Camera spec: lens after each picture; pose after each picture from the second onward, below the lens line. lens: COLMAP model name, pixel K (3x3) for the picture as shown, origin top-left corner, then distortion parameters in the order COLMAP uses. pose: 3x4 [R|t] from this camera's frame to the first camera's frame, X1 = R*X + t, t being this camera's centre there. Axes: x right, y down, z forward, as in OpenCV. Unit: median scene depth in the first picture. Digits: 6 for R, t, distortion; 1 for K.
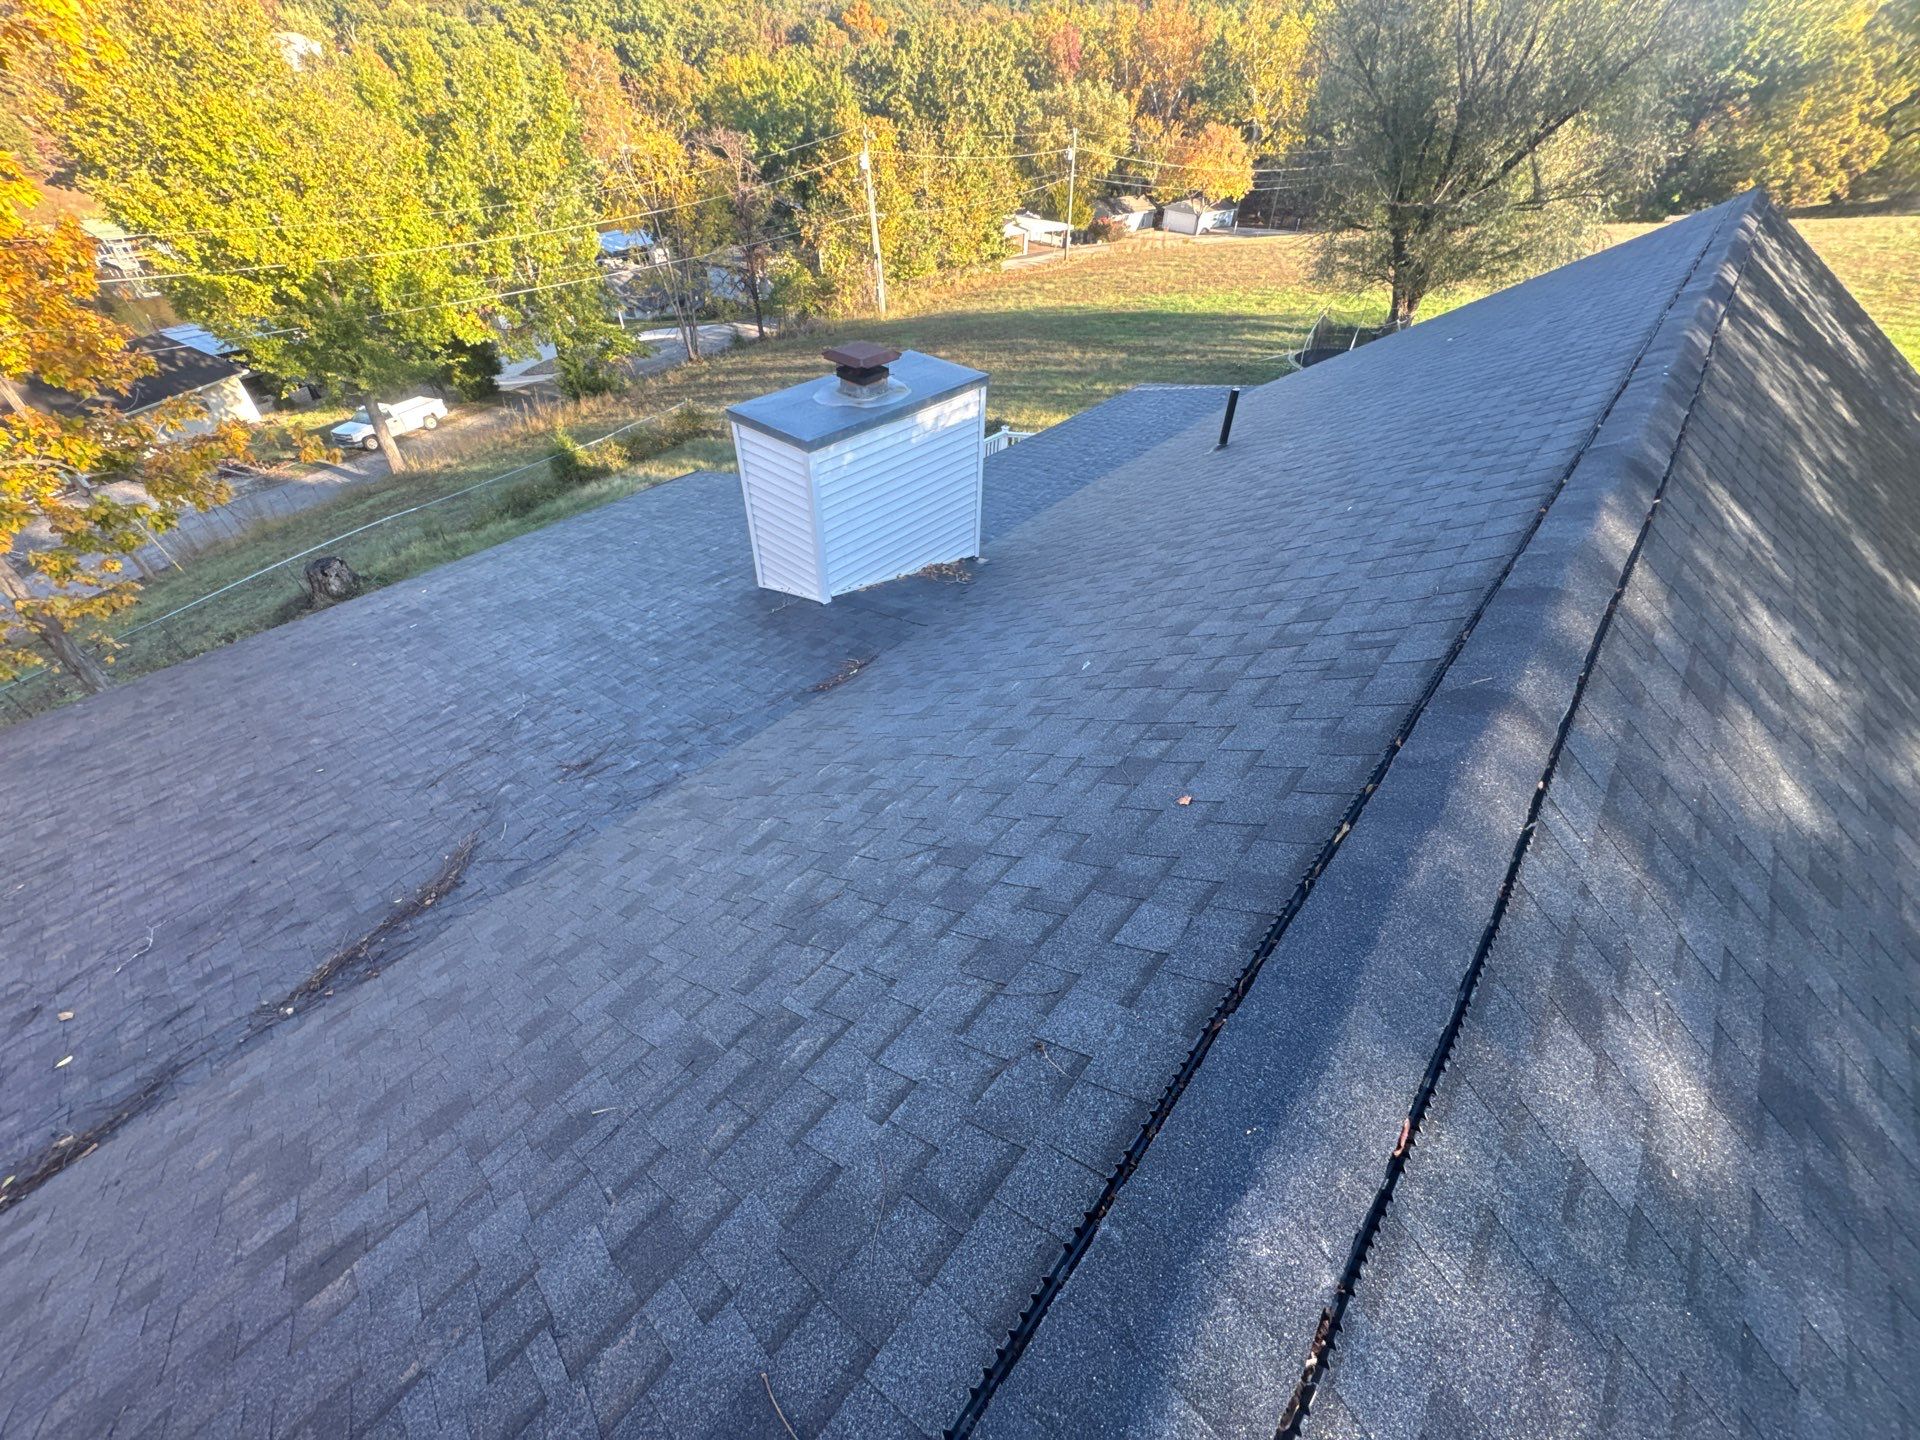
lens RADIAL K [[765.7, 0, 960.0], [0, 765.7, 720.0], [0, 0, 1]] dist [-0.000872, -0.000114]
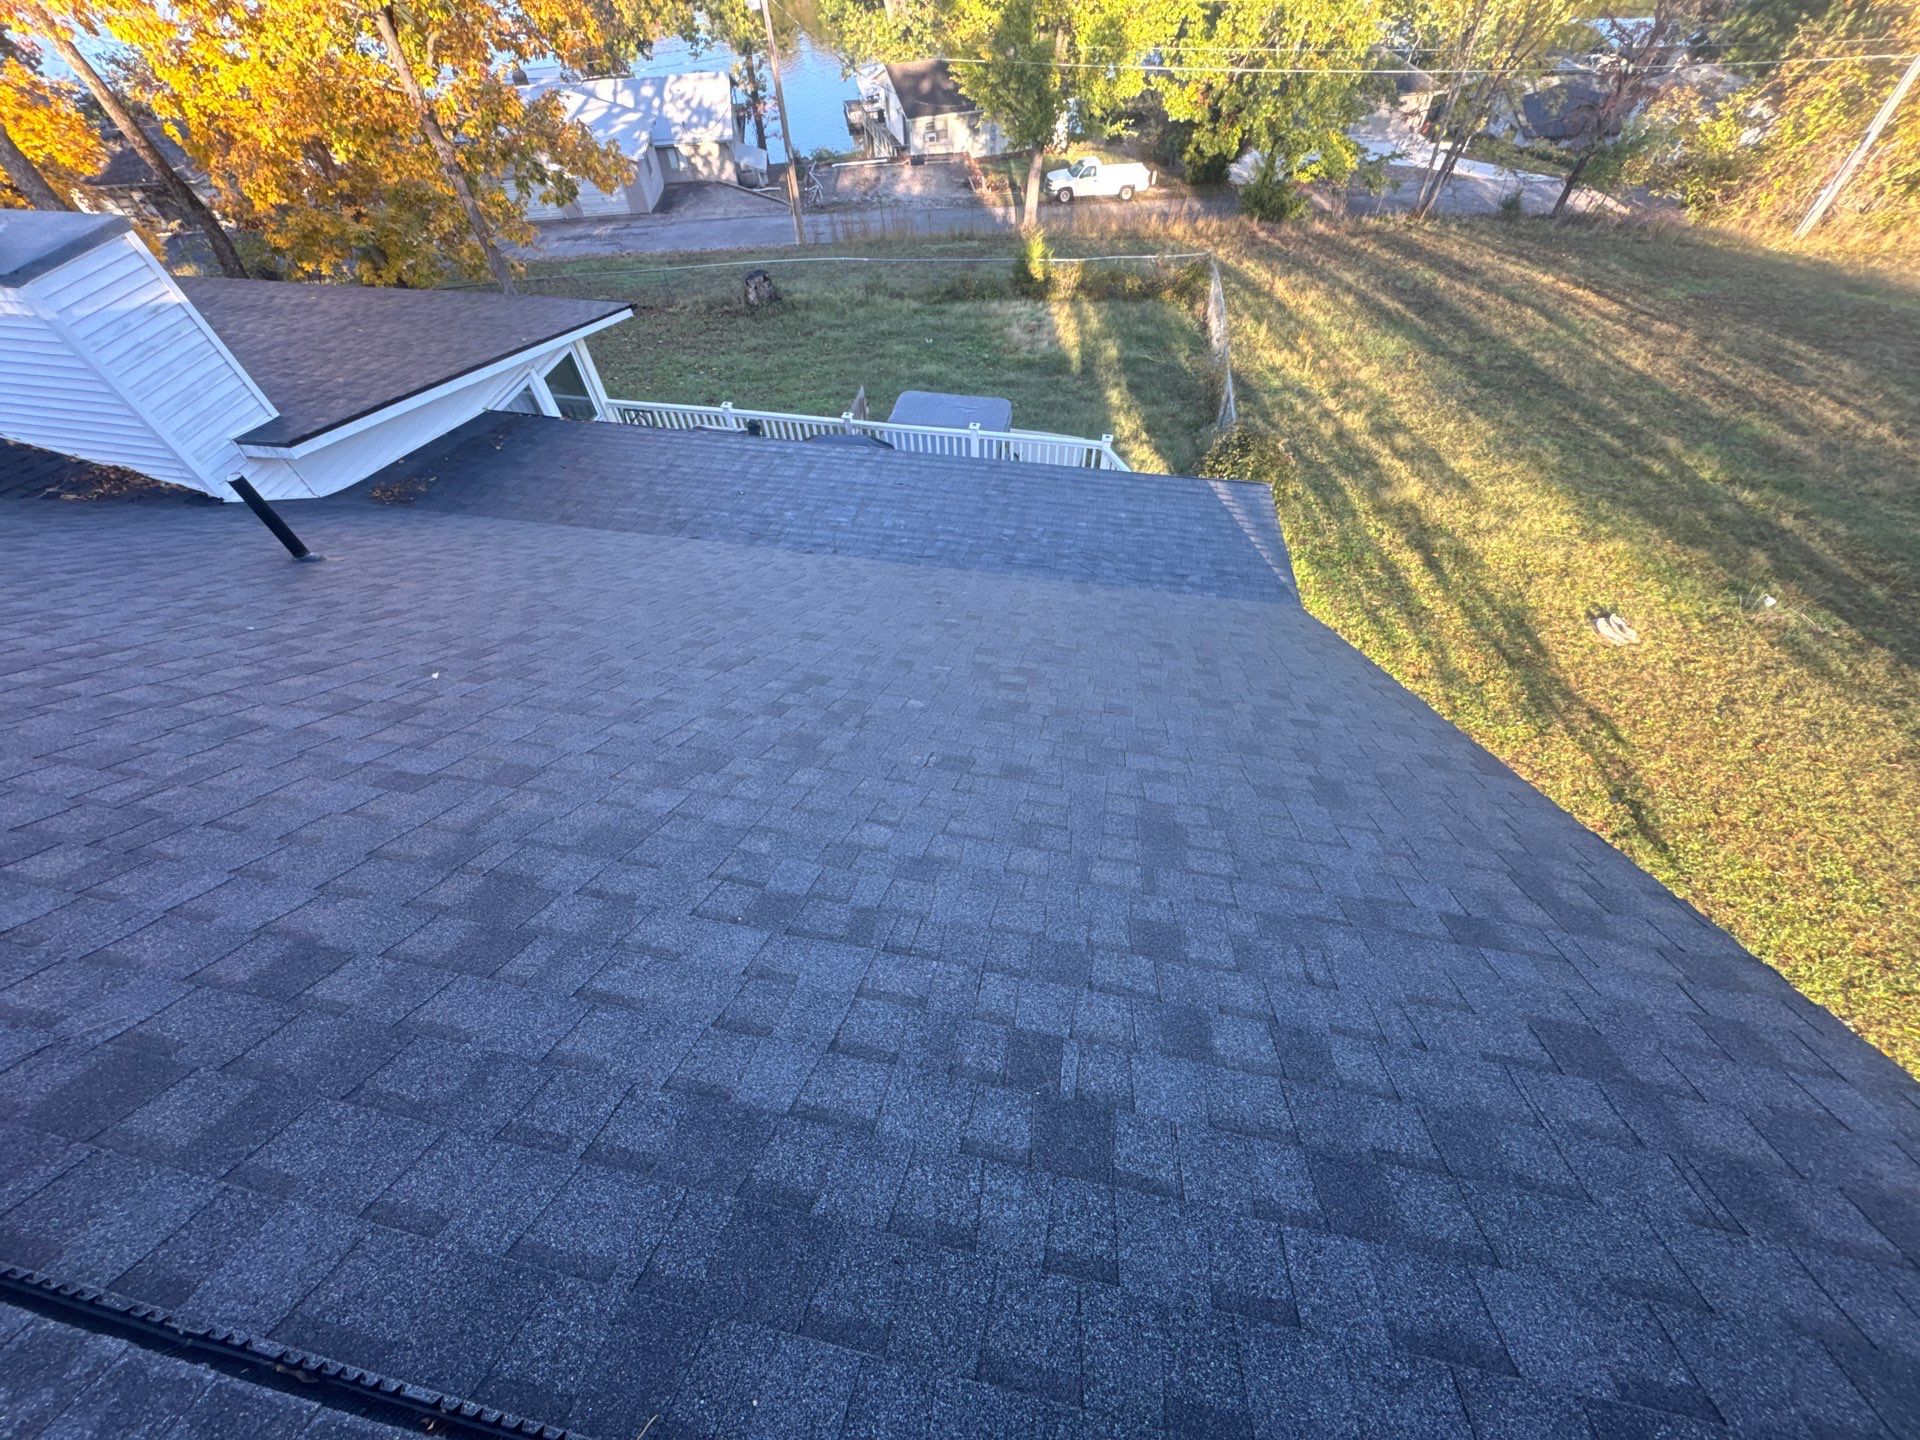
lens RADIAL K [[765.7, 0, 960.0], [0, 765.7, 720.0], [0, 0, 1]] dist [-0.000872, -0.000114]
pose [[0.496066, 0.672739, -0.548945, 0.672596], [-0.552437, 0.732288, 0.398206, -0.525928], [0.669875, 0.105720, 0.734909, 0.626152]]
